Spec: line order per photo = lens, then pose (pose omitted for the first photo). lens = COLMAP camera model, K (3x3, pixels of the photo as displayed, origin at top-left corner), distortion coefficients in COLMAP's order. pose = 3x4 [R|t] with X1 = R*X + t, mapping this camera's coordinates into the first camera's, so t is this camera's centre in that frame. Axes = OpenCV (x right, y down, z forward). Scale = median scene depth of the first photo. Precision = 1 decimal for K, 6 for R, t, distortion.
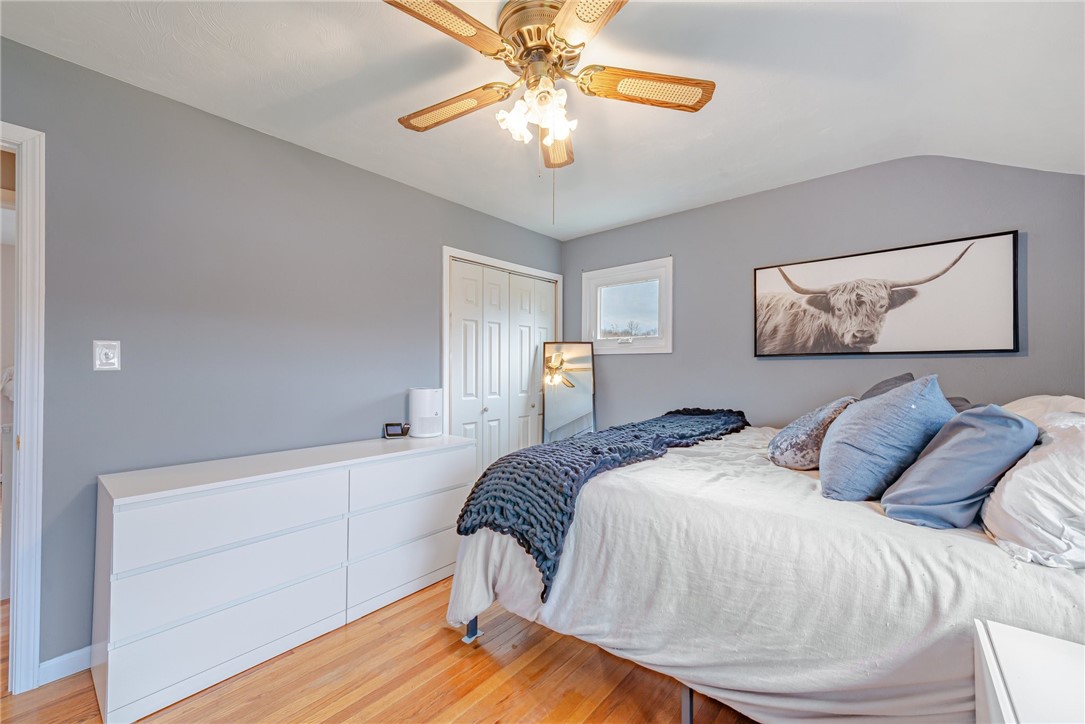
lens RADIAL K [[431.0, 0, 539.8], [0, 431.0, 364.1], [0, 0, 1]] dist [0.009412, -0.003314]
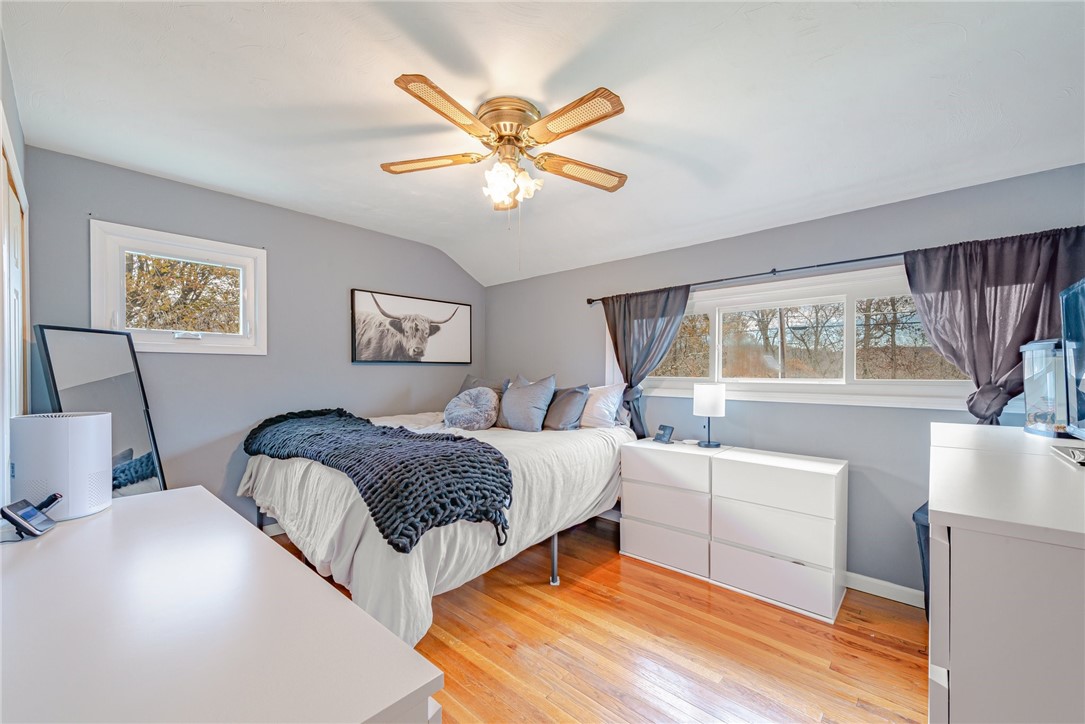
lens RADIAL K [[431.0, 0, 548.0], [0, 431.0, 372.6], [0, 0, 1]] dist [0.009412, -0.003314]
pose [[0.014683, -0.004942, 0.999880, -0.798531], [-0.011163, 0.999925, 0.005106, 0.000120], [-0.999830, -0.011237, 0.014627, 0.501891]]
